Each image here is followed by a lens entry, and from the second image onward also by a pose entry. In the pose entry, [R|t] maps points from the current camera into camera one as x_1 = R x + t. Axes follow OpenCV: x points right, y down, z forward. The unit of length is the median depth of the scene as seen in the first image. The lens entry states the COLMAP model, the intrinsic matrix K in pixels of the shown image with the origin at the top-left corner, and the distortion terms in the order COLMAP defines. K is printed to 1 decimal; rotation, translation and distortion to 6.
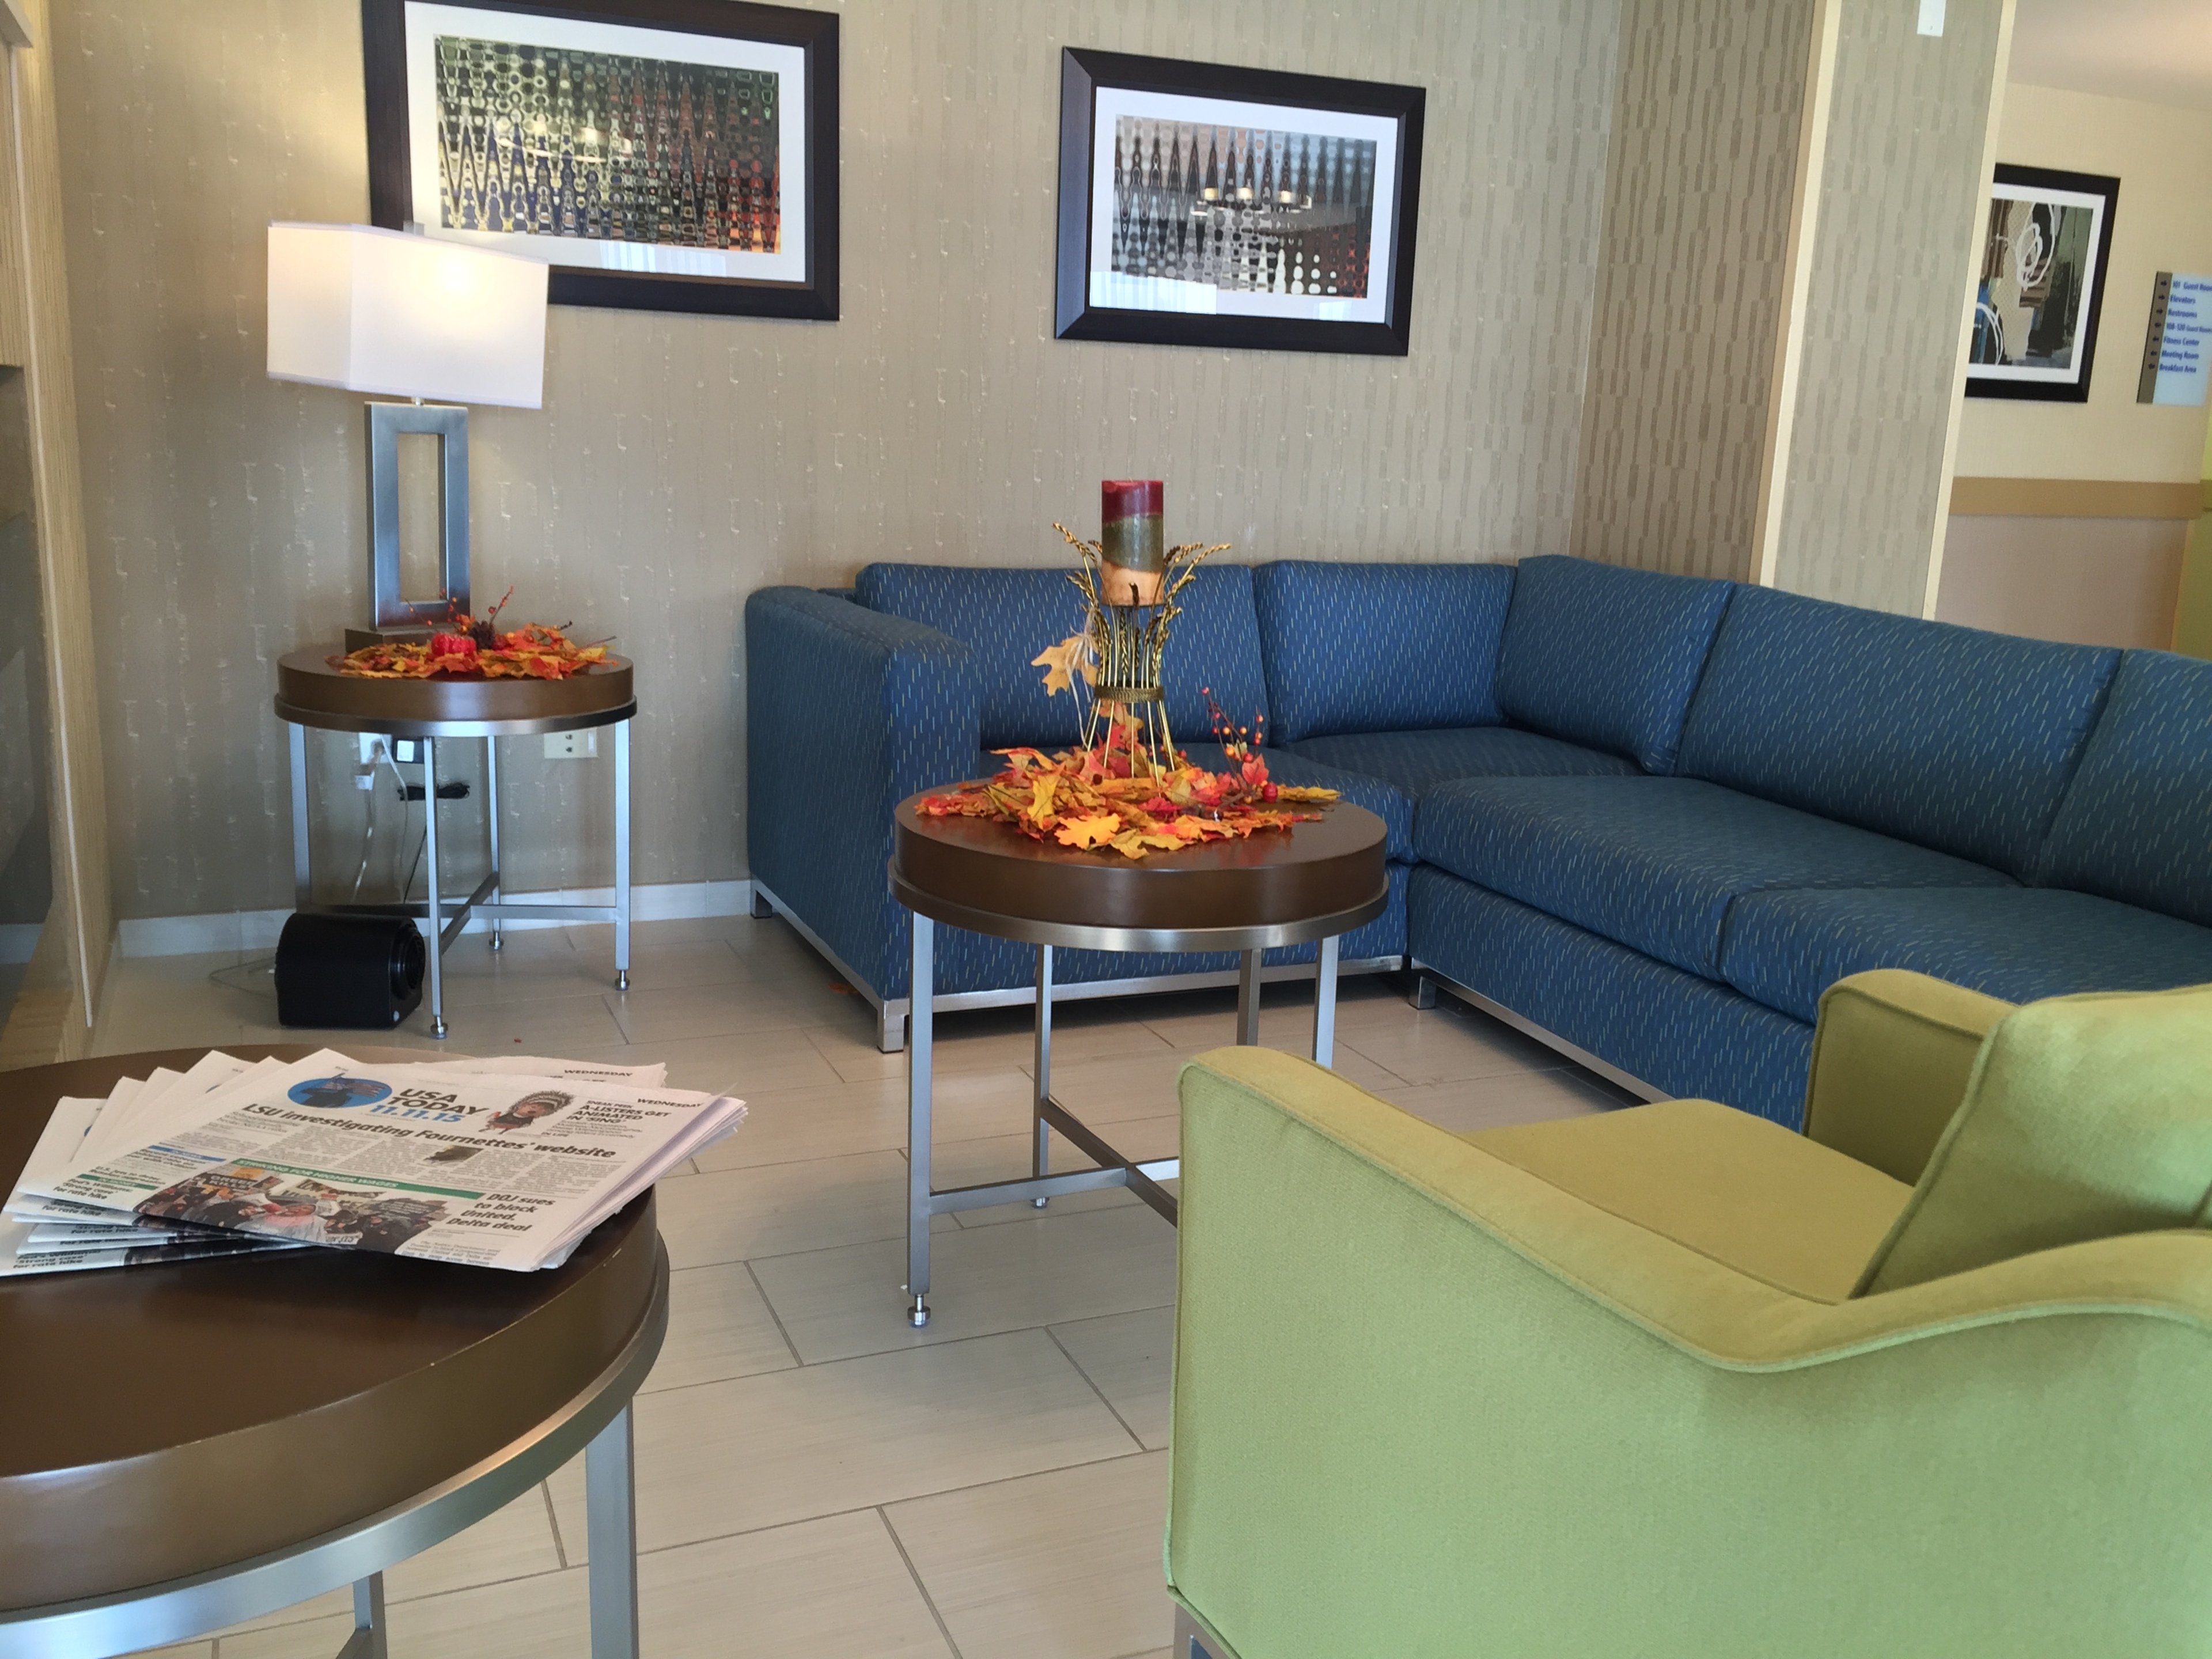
lens RADIAL K [[1893.9, 0, 1092.4], [0, 1893.9, 827.8], [0, 0, 1]] dist [0.072092, -0.082212]
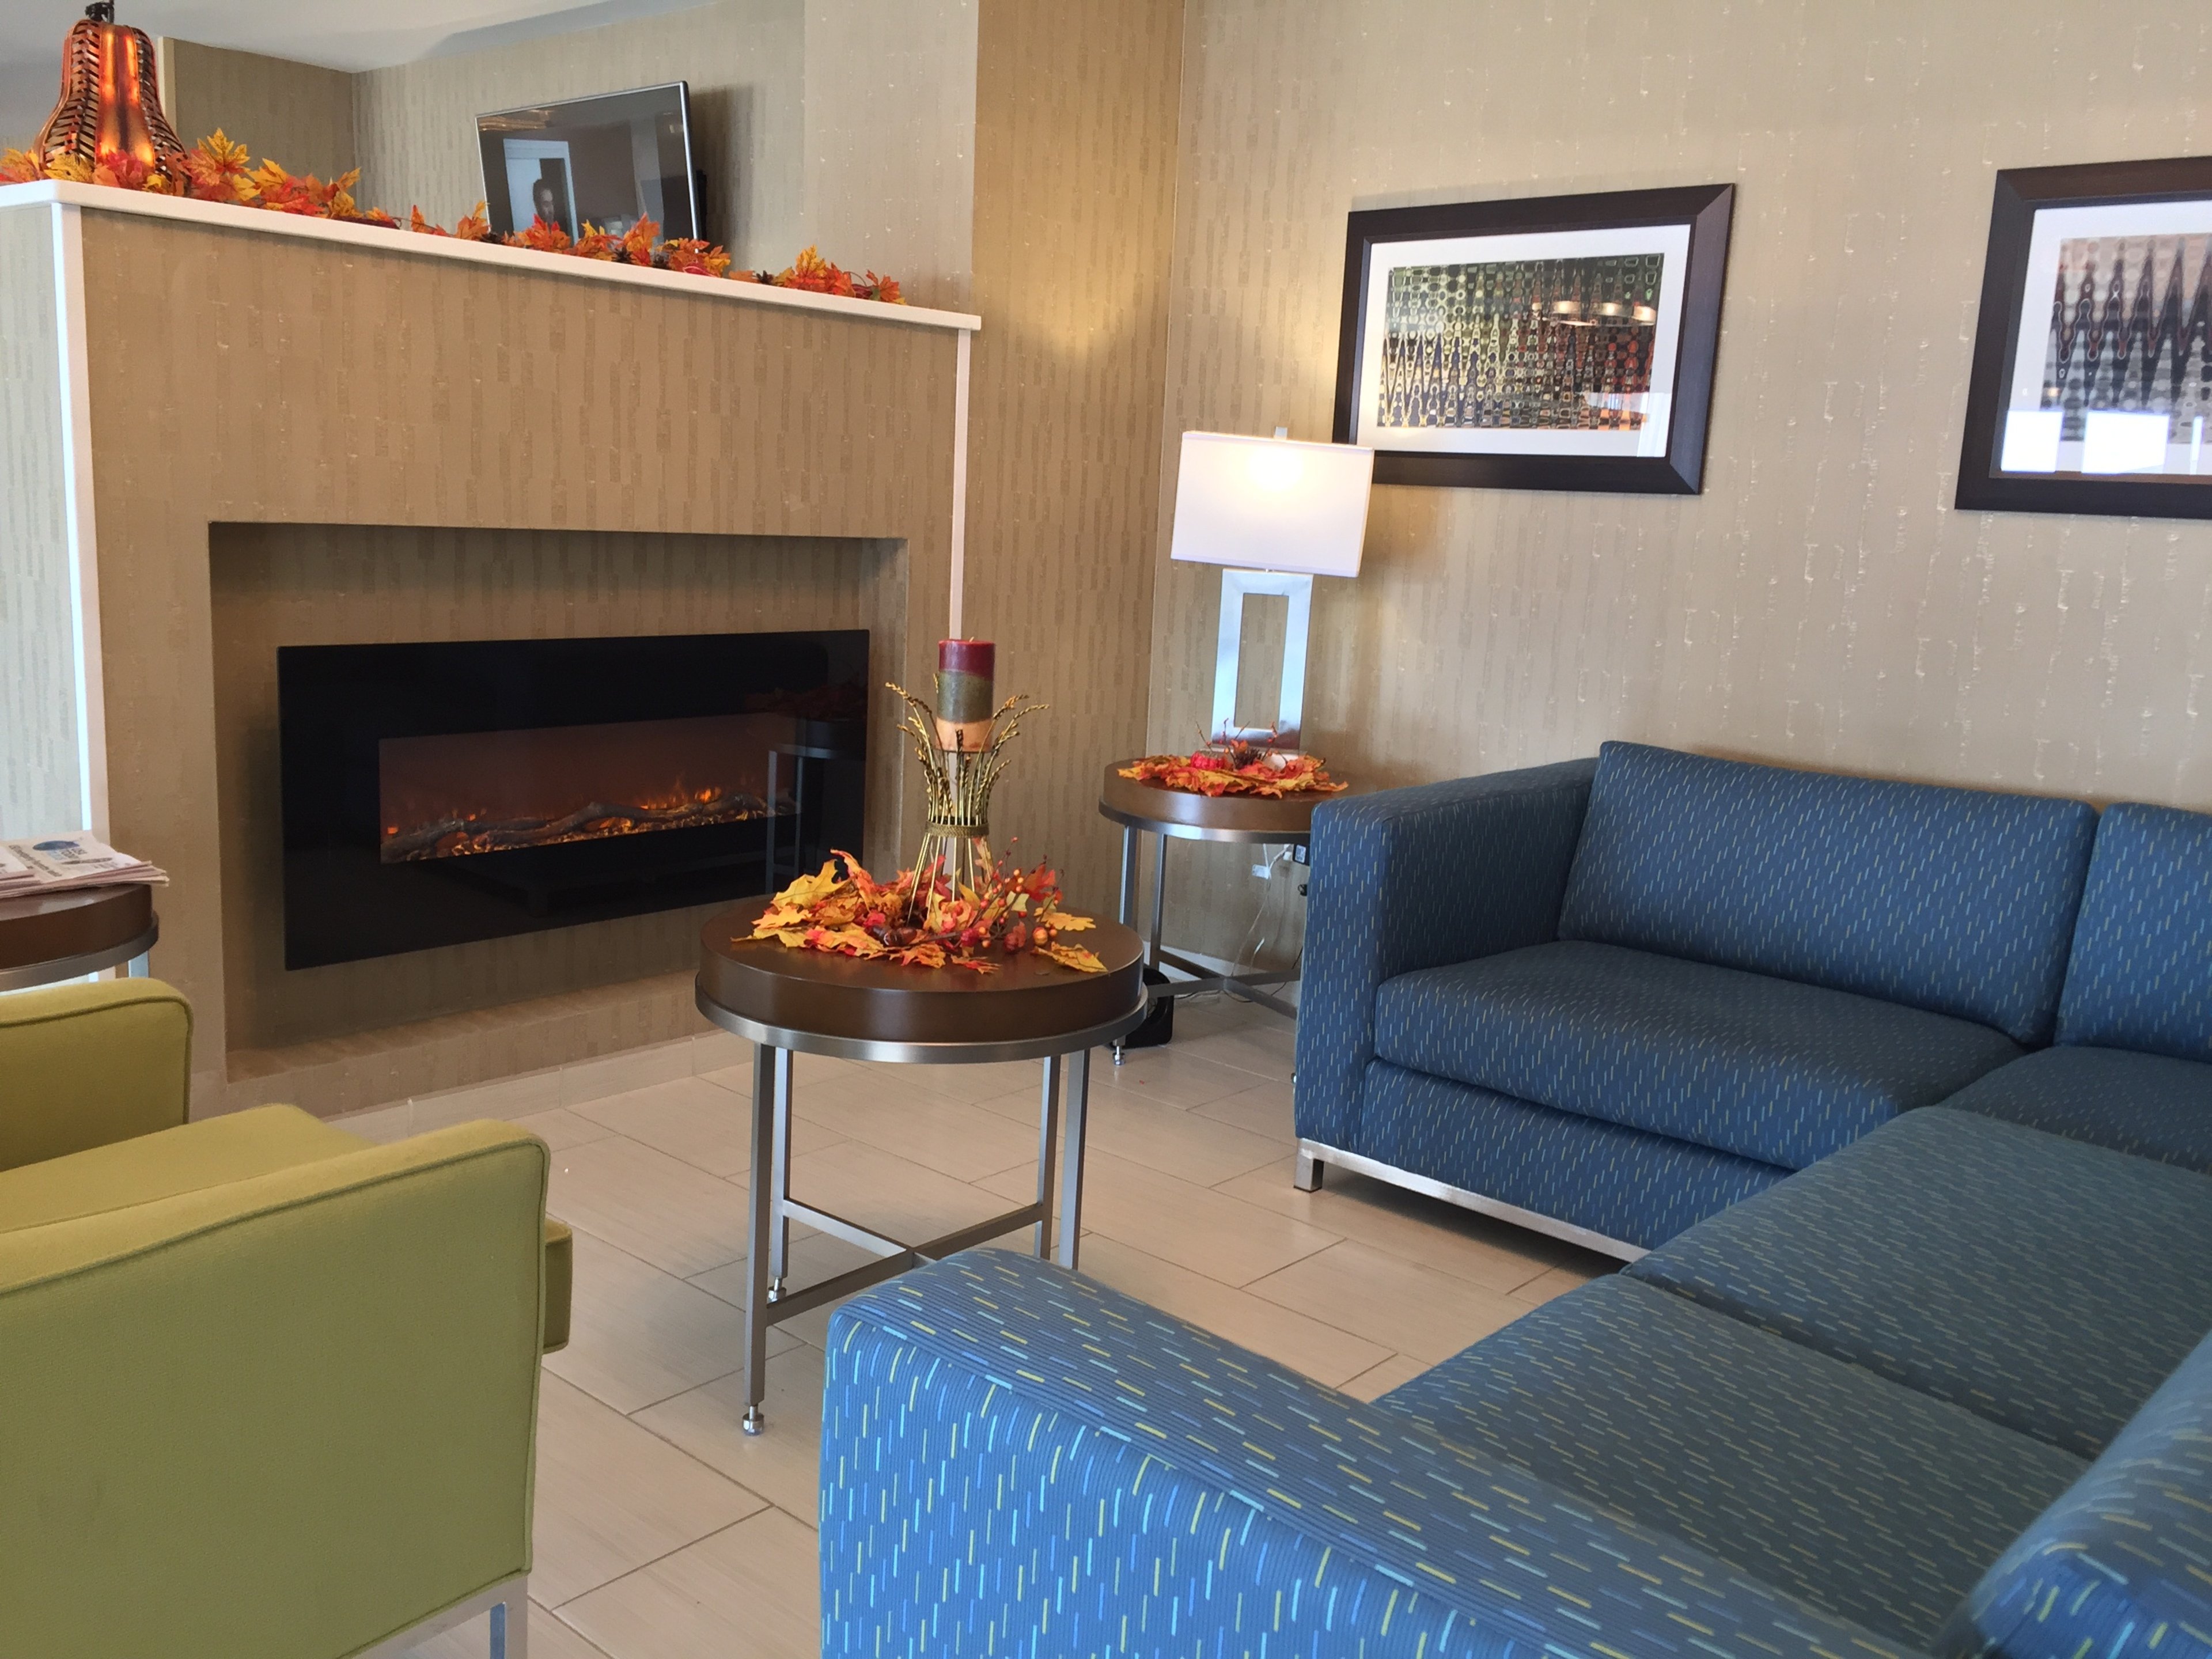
lens RADIAL K [[1893.9, 0, 1093.7], [0, 1893.9, 829.9], [0, 0, 1]] dist [0.072092, -0.082212]
pose [[0.450718, 0.139162, -0.881752, 0.641781], [-0.219573, 0.974709, 0.041596, -0.080432], [0.865240, 0.174861, 0.469875, 0.337221]]
